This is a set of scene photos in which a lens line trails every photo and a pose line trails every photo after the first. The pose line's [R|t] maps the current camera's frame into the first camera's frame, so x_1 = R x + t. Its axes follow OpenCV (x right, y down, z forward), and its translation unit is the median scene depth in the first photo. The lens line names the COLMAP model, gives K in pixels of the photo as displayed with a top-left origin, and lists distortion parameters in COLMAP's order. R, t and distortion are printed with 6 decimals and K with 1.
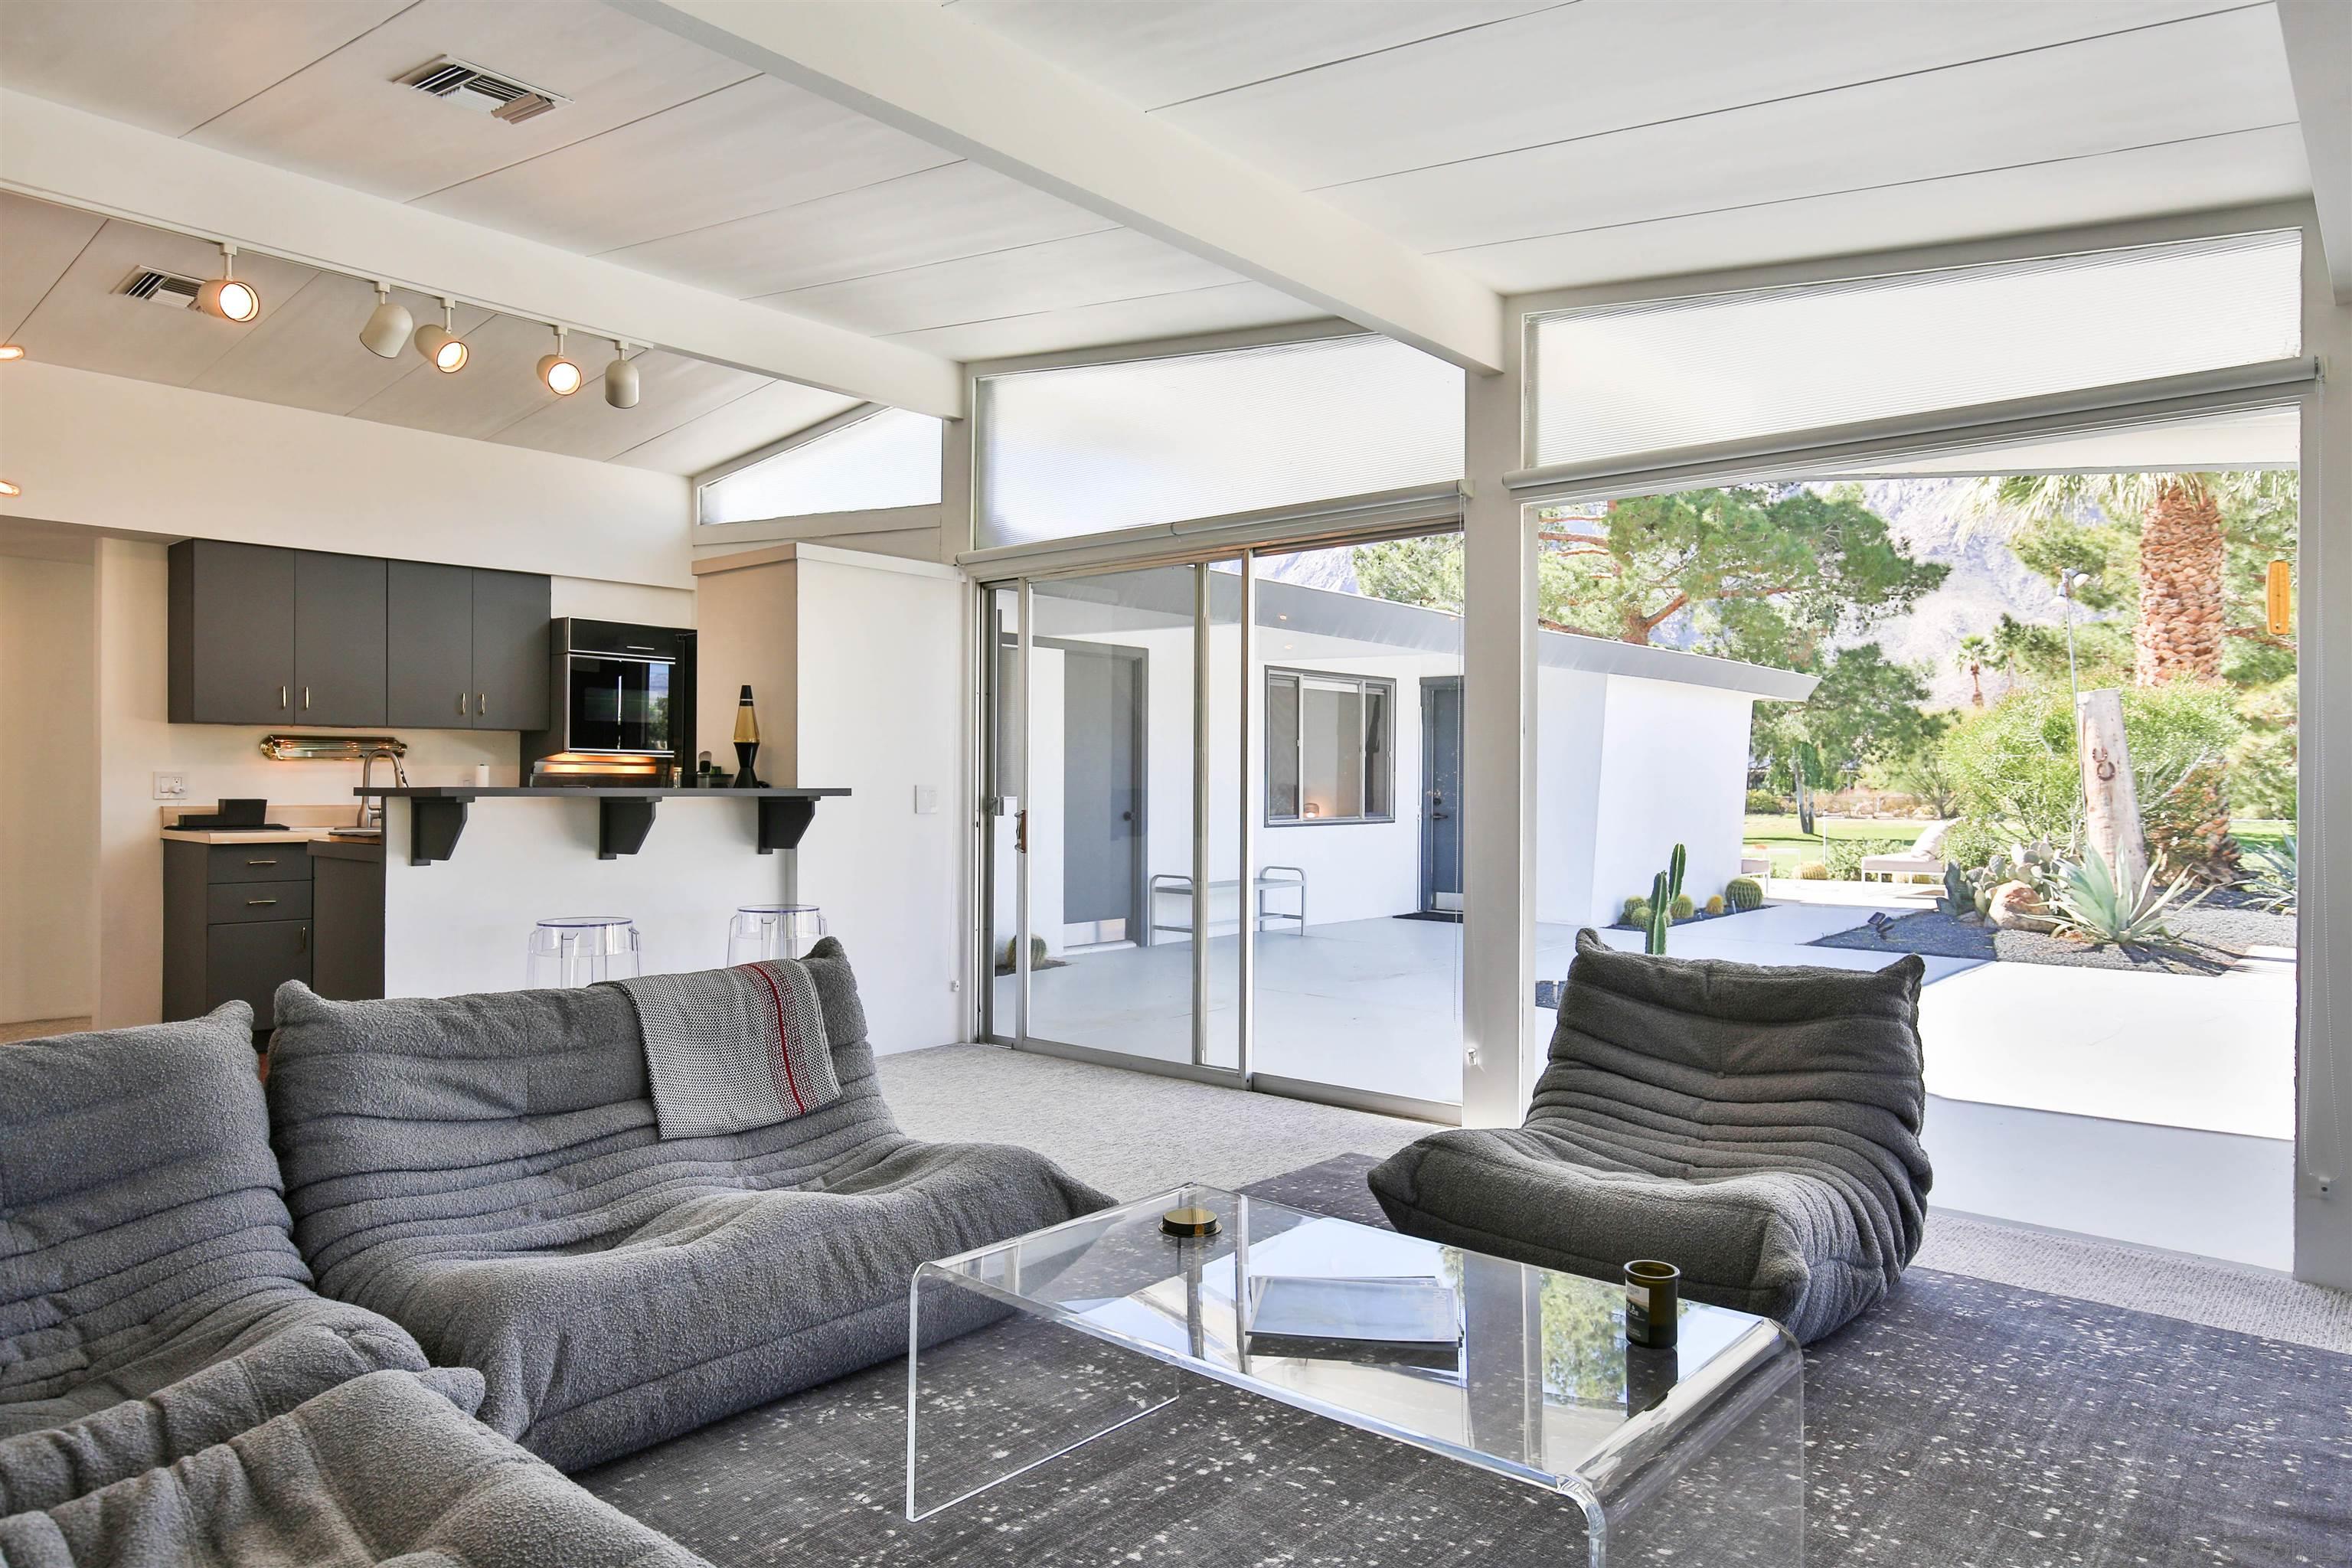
lens RADIAL K [[1467.5, 0, 1186.6], [0, 1467.5, 775.4], [0, 0, 1]] dist [-0.006030, -0.000372]
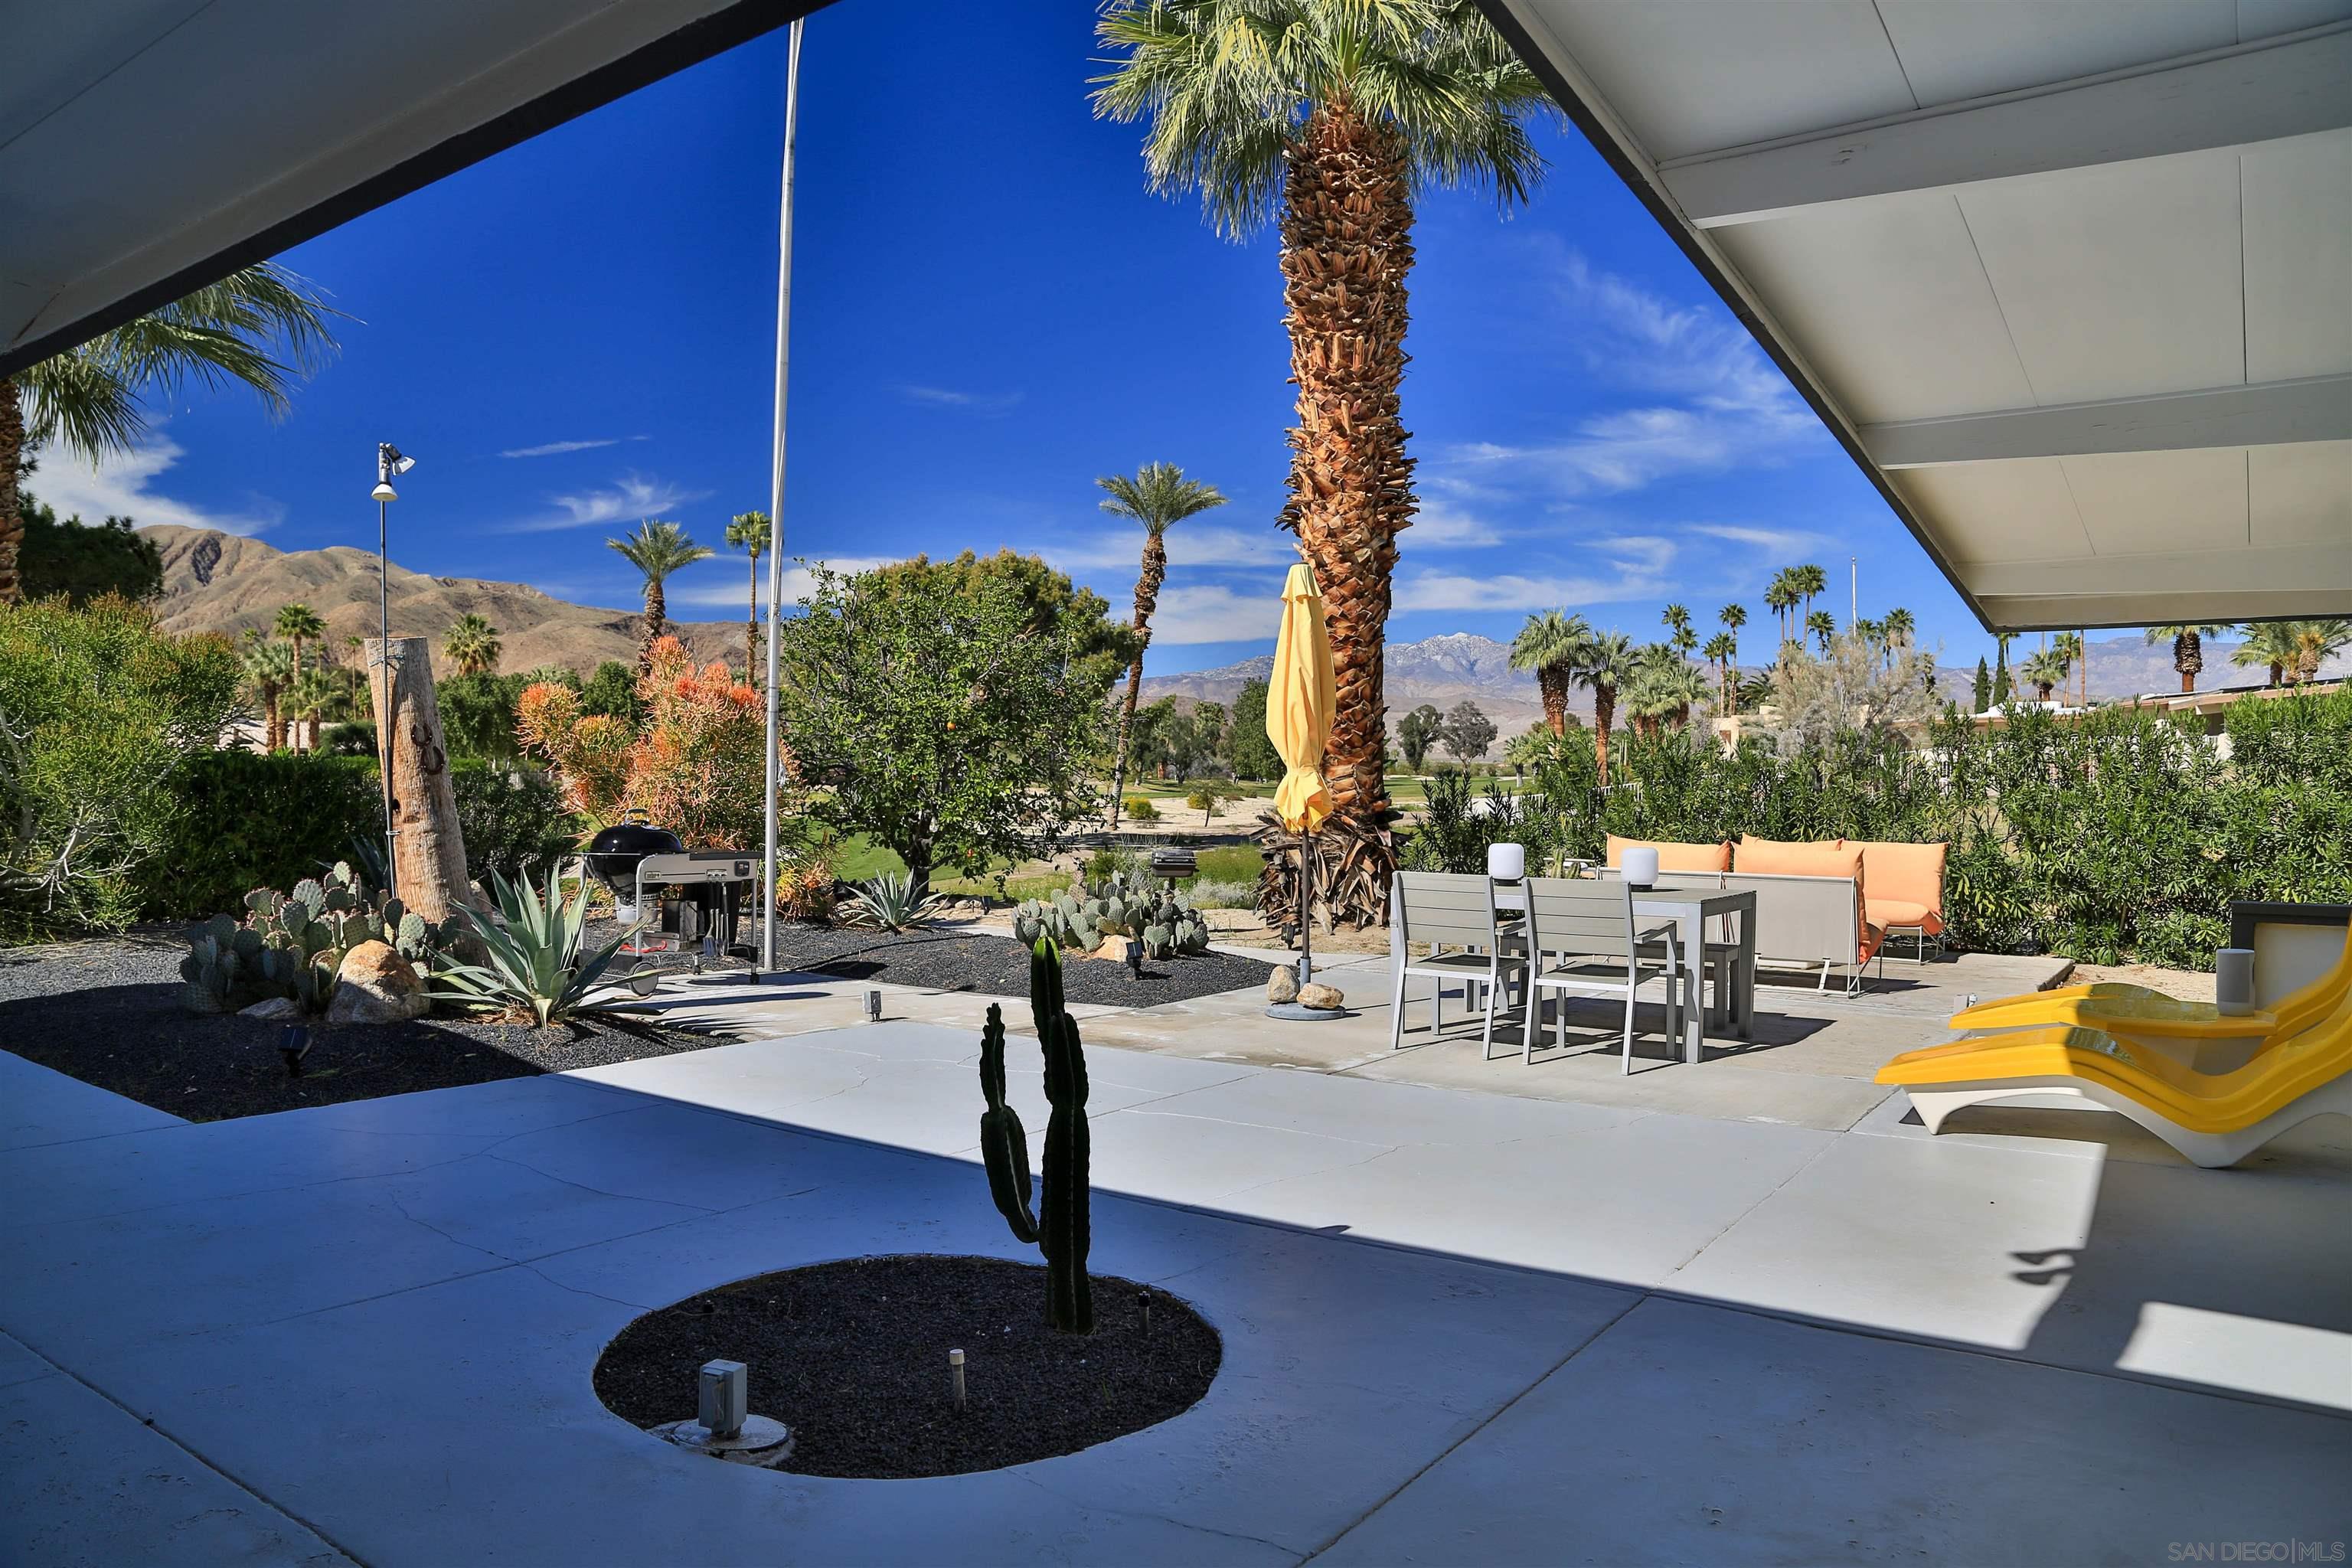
lens RADIAL K [[1586.8, 0, 1170.2], [0, 1586.8, 776.8], [0, 0, 1]] dist [-0.129180, 0.073641]
pose [[-0.085542, -0.004871, 0.996323, -0.170670], [-0.012104, 0.999919, 0.003849, -0.003505], [-0.996261, -0.011730, -0.085594, 1.300016]]
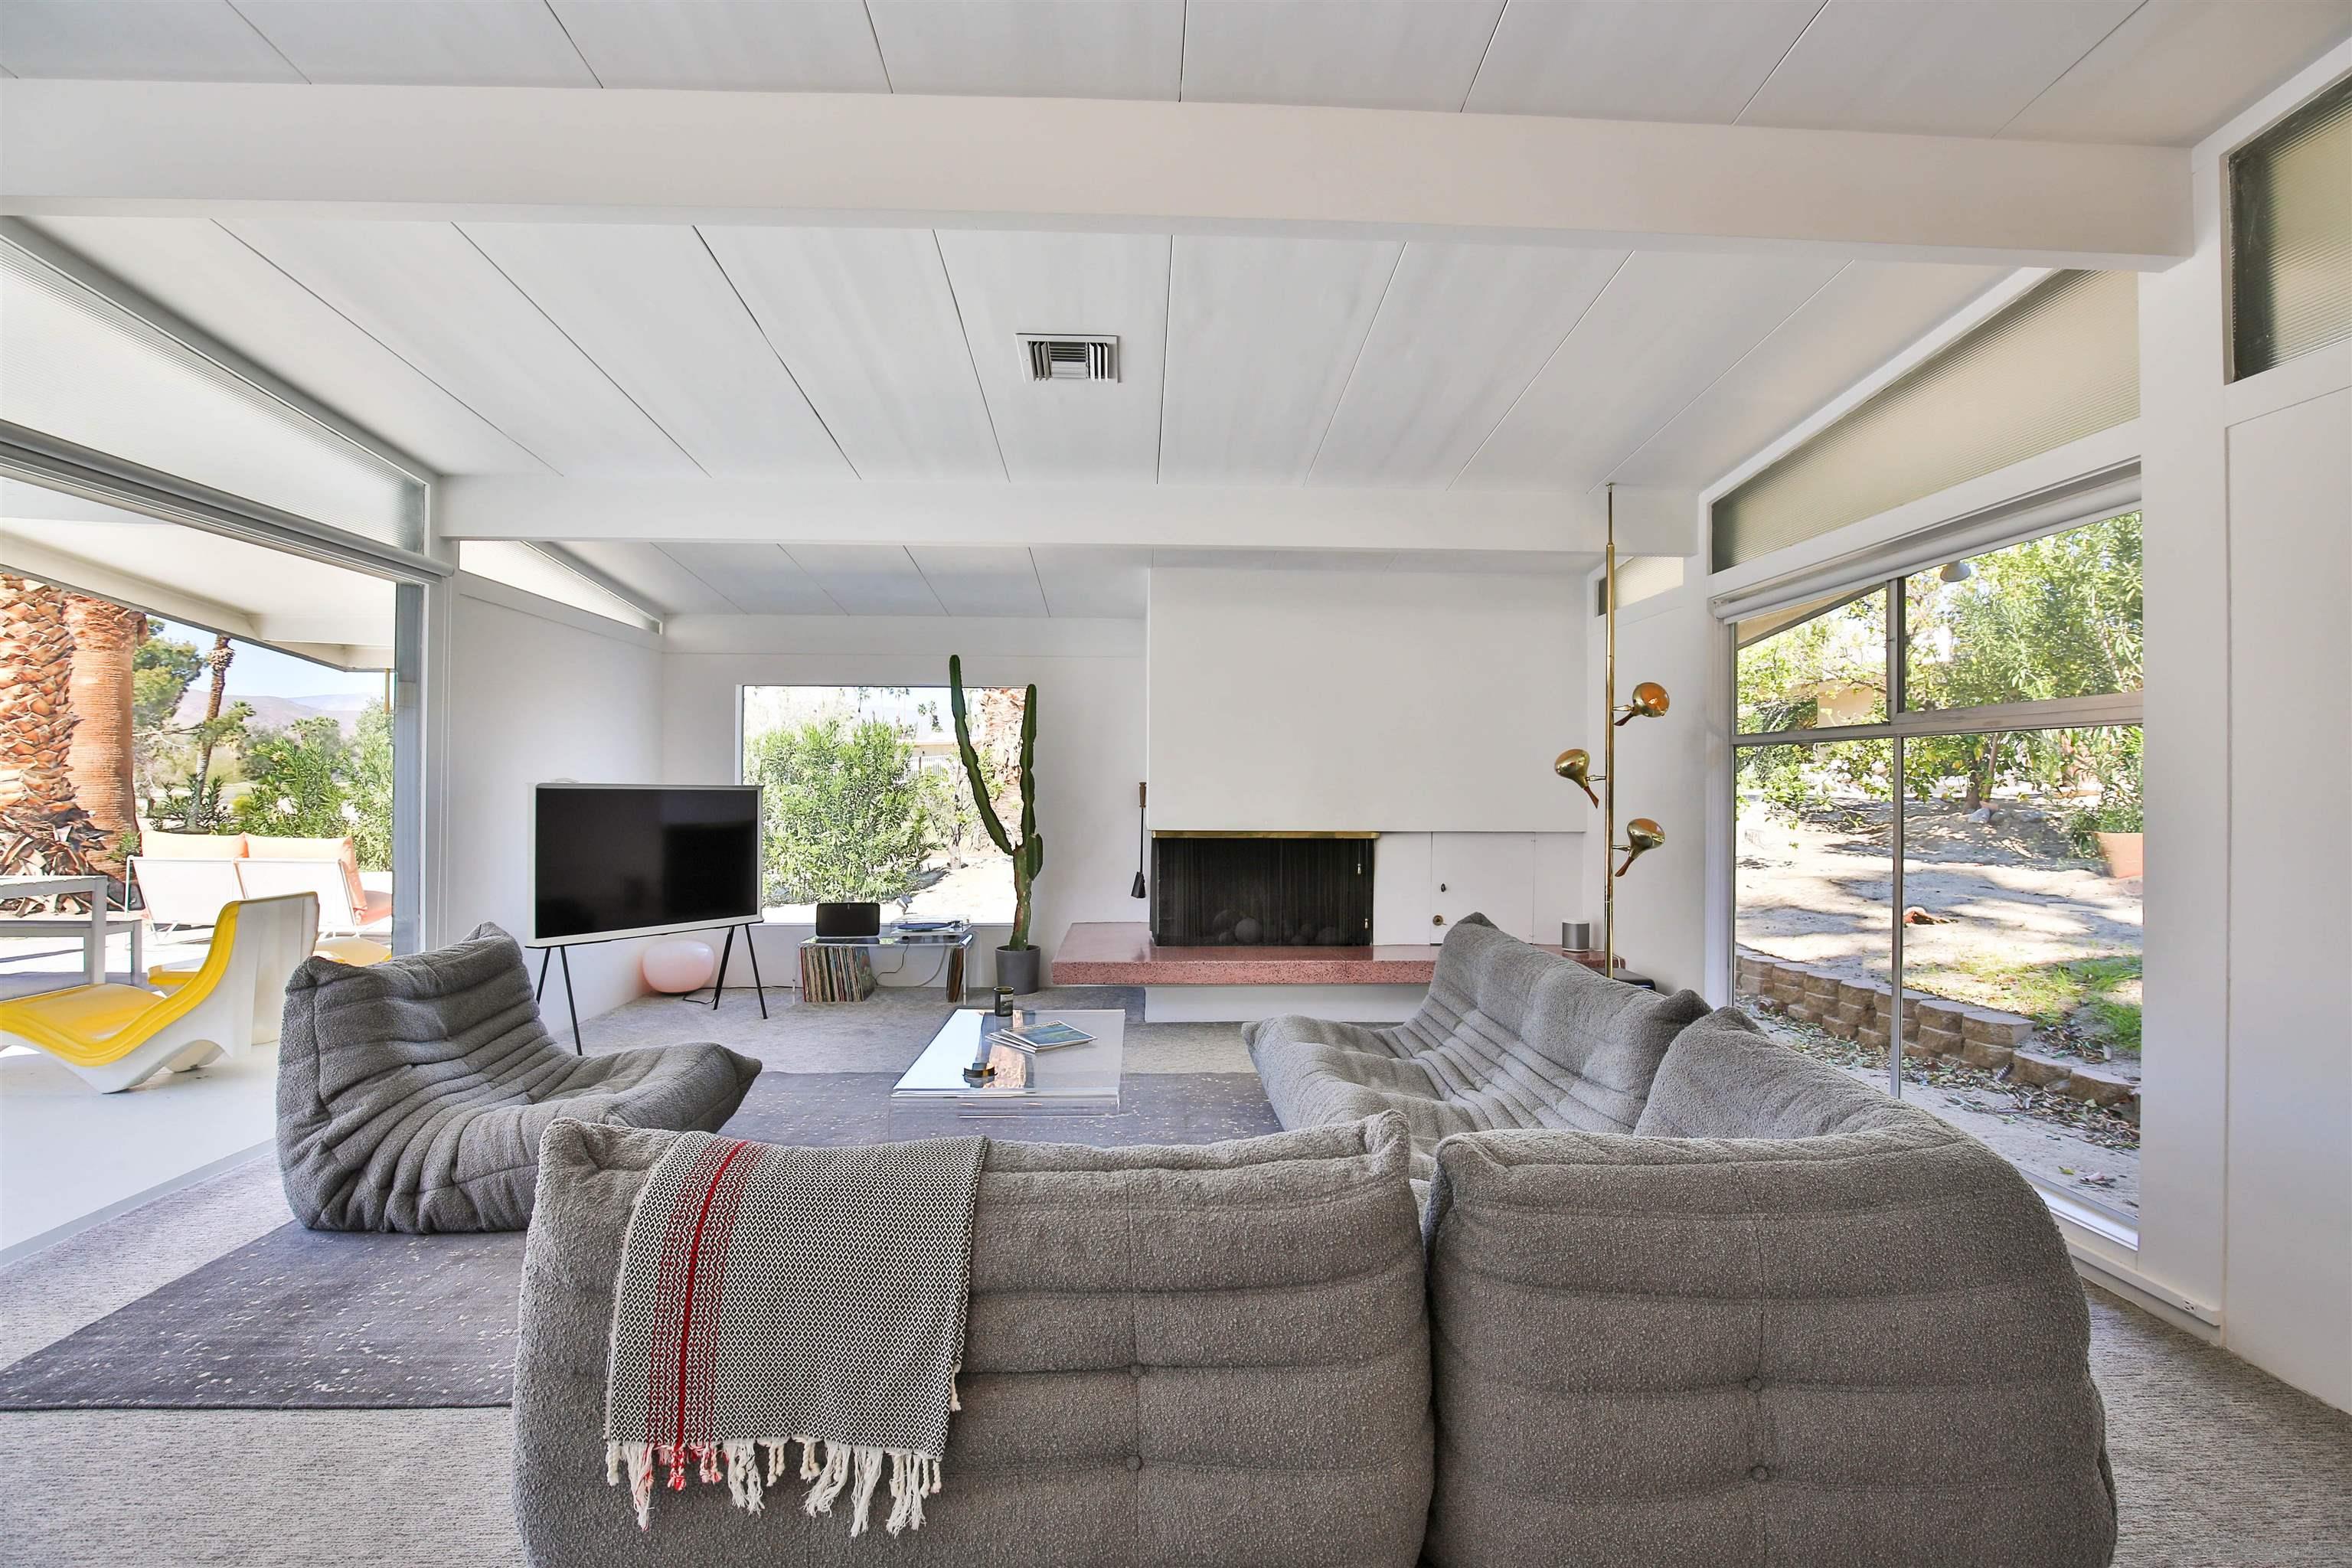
lens RADIAL K [[1074.4, 0, 1182.8], [0, 1074.4, 784.6], [0, 0, 1]] dist [-0.026231, 0.000422]
pose [[-0.680910, -0.008721, 0.732315, -0.418320], [-0.012665, 0.999920, 0.000131, -0.015241], [-0.732258, -0.009185, -0.680966, 0.641390]]
